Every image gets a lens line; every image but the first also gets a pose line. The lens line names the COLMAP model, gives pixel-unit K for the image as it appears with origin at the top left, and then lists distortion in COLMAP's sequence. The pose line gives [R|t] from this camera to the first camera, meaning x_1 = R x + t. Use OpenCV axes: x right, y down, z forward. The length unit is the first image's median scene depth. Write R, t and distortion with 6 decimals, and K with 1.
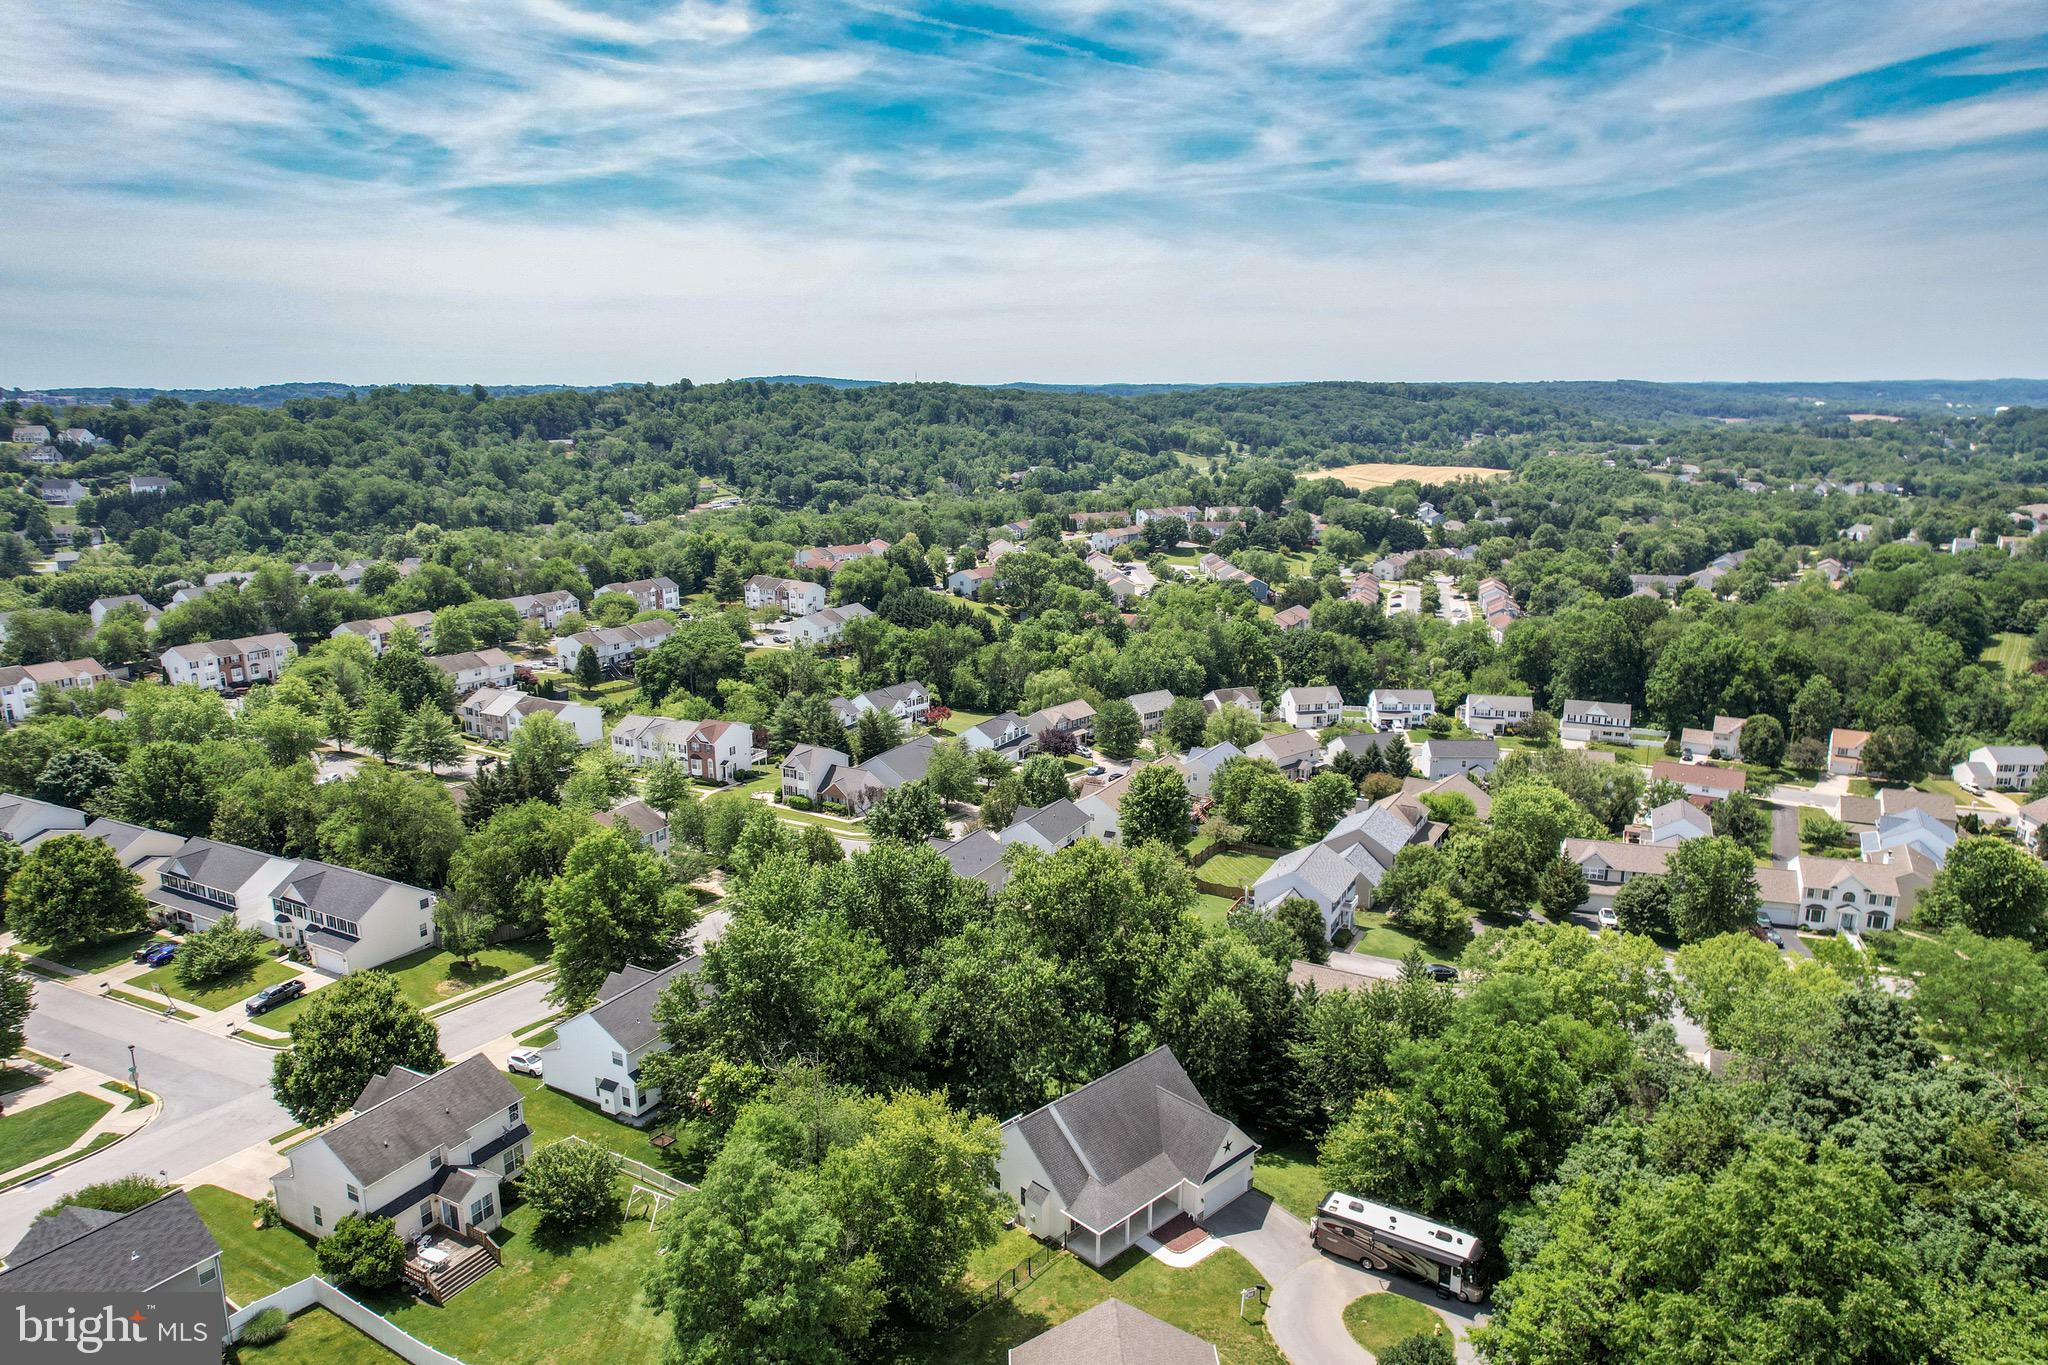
lens RADIAL K [[1317.9, 0, 1030.4], [0, 1317.9, 691.1], [0, 0, 1]] dist [-0.076196, 0.071374]
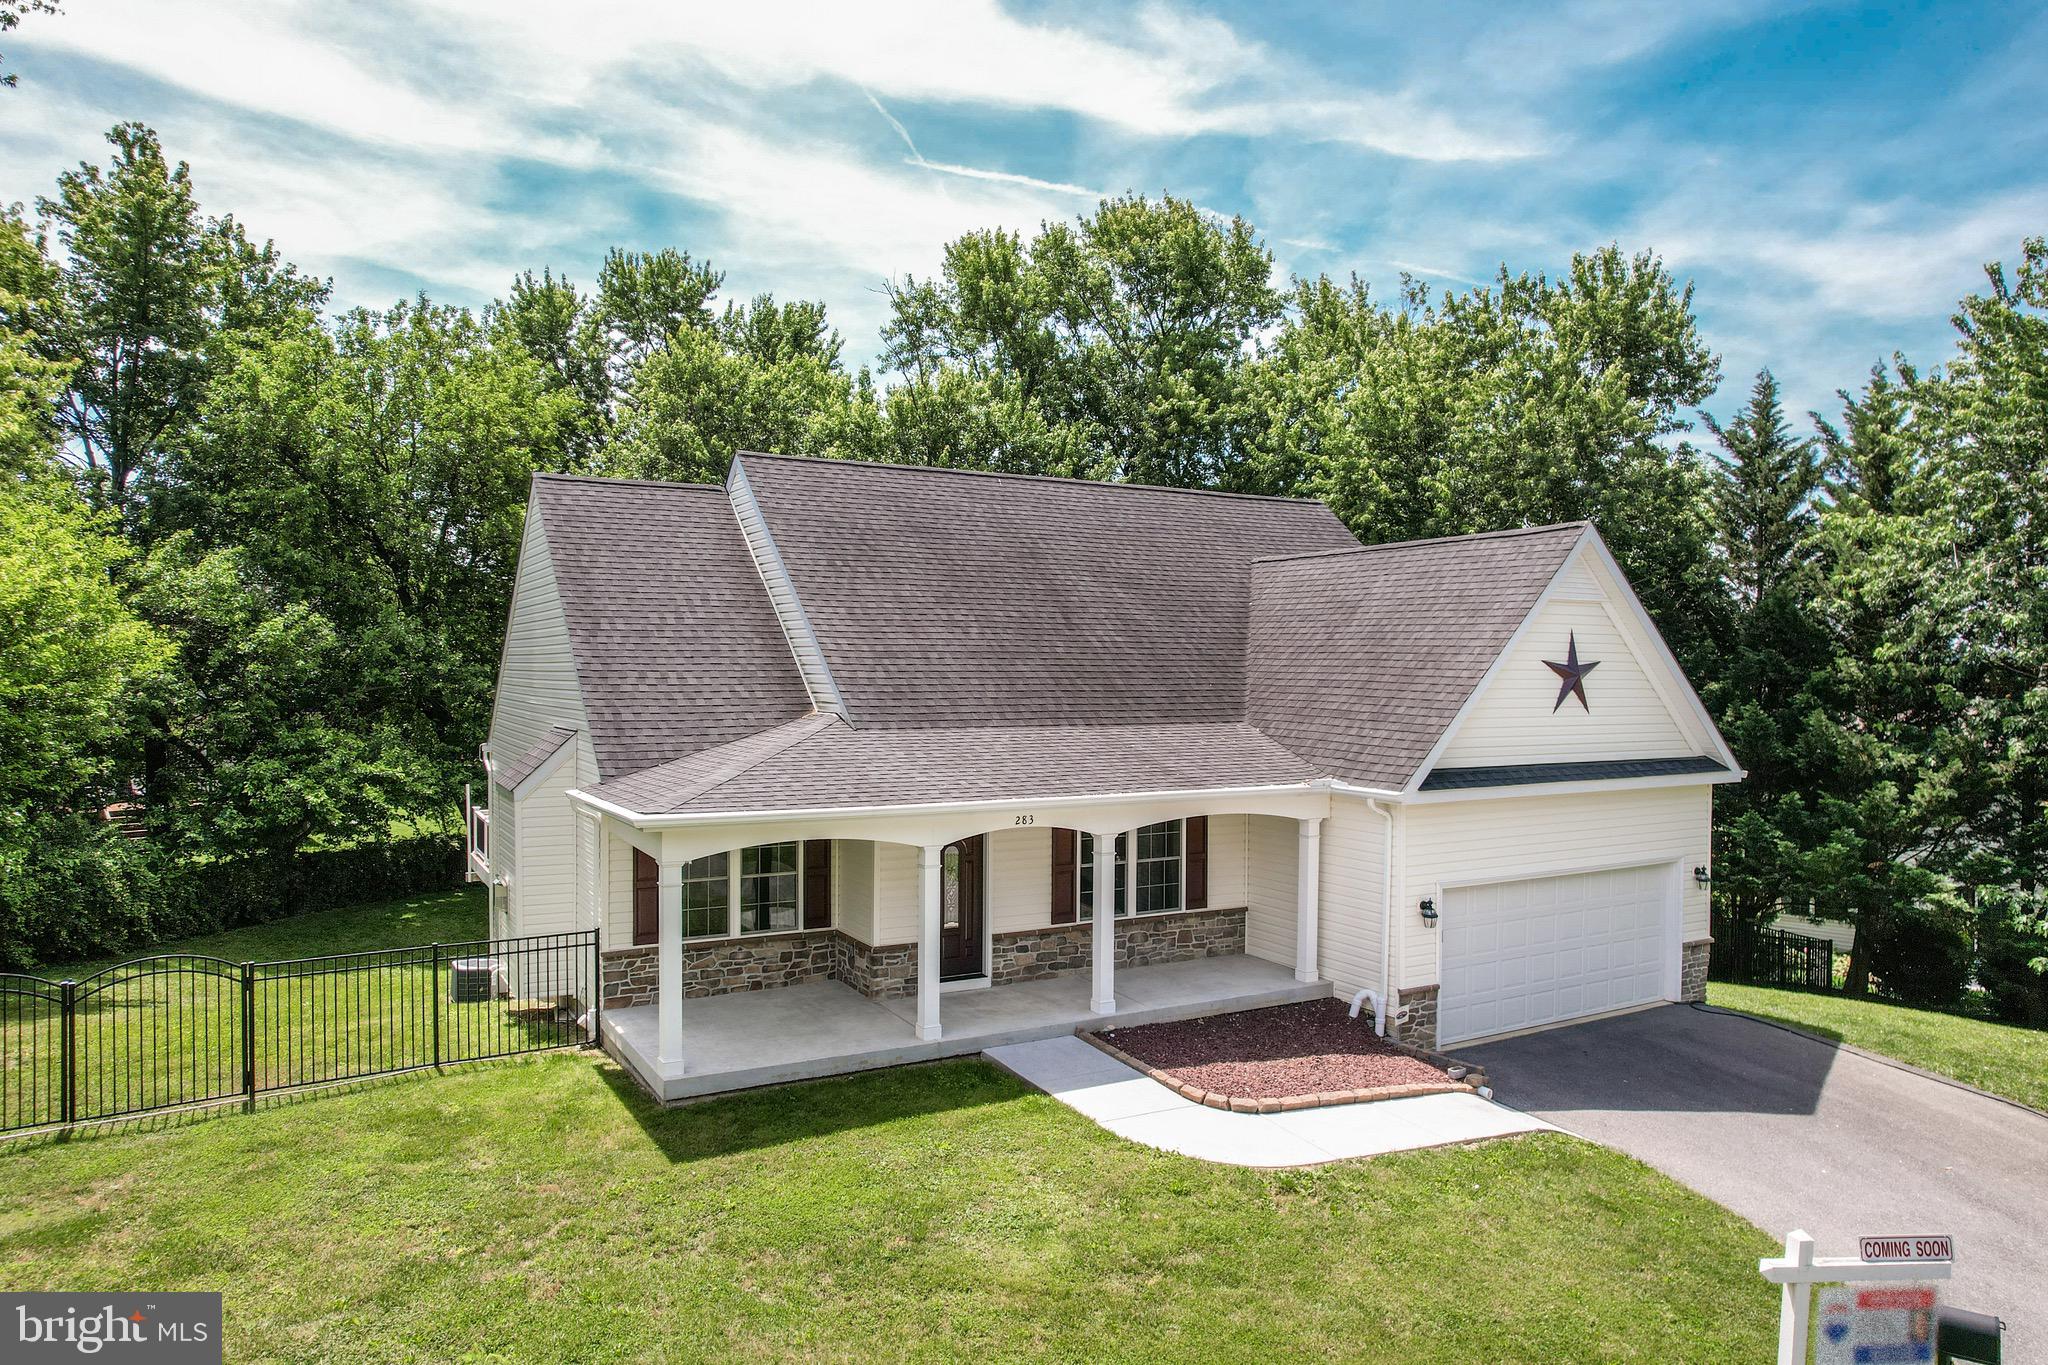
lens RADIAL K [[1317.9, 0, 1030.4], [0, 1317.9, 691.1], [0, 0, 1]] dist [-0.076196, 0.071374]
pose [[0.969871, 0.015318, -0.243138, 0.084588], [-0.068348, 0.975049, -0.211206, 0.278997], [0.233836, 0.221460, 0.946719, 0.561823]]
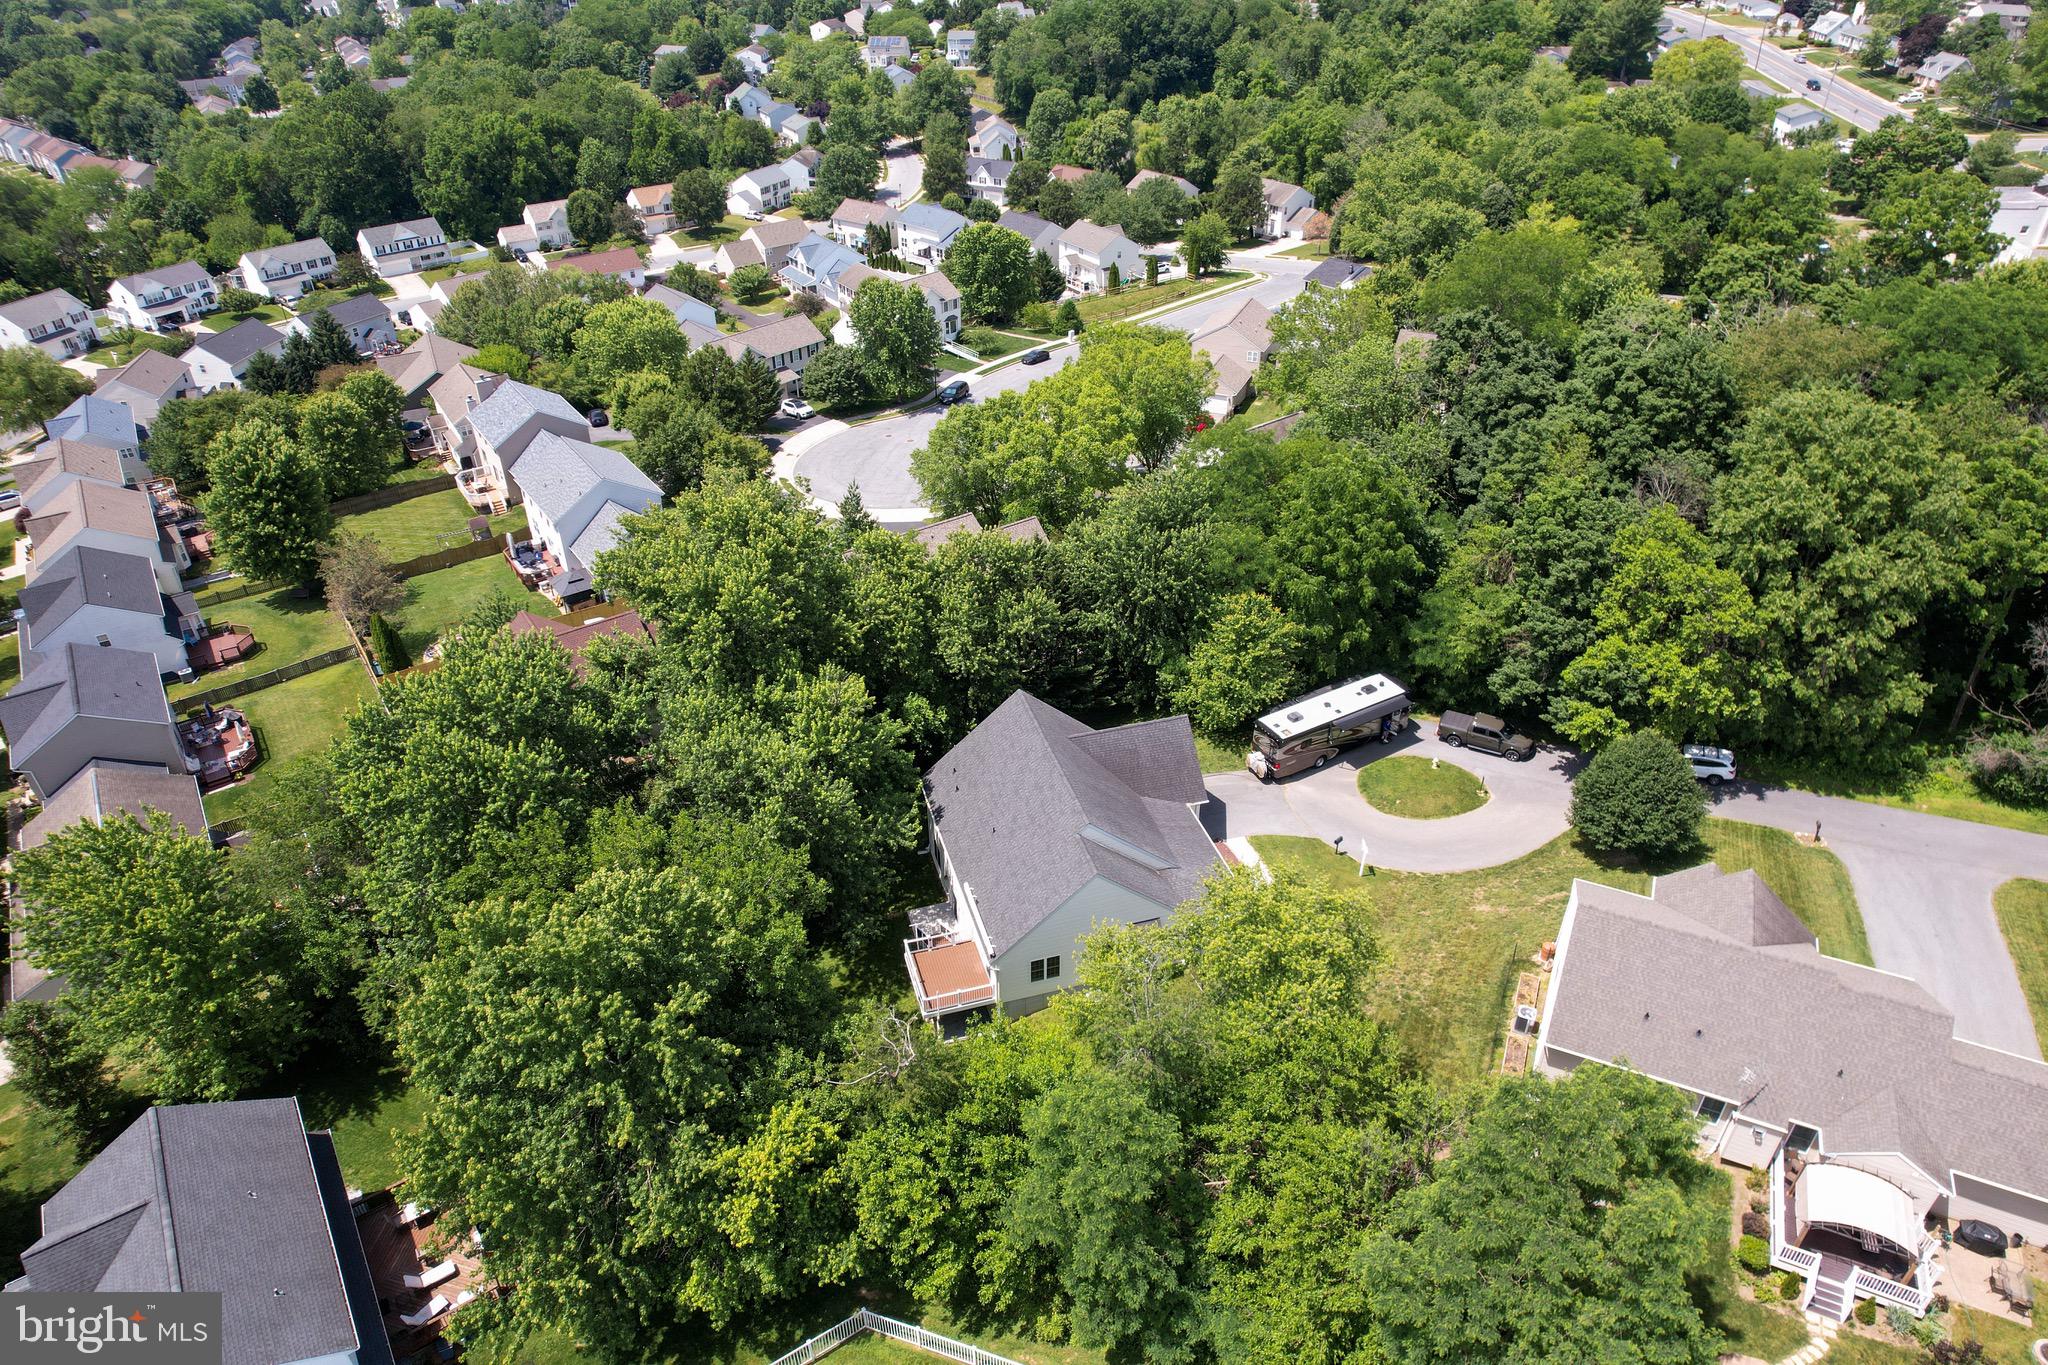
lens RADIAL K [[1317.9, 0, 1030.4], [0, 1317.9, 691.1], [0, 0, 1]] dist [-0.076196, 0.071374]
pose [[0.453273, -0.498912, 0.738668, -0.334969], [0.215482, 0.865439, 0.452309, -0.048134], [-0.864934, -0.045850, 0.499787, 0.473563]]
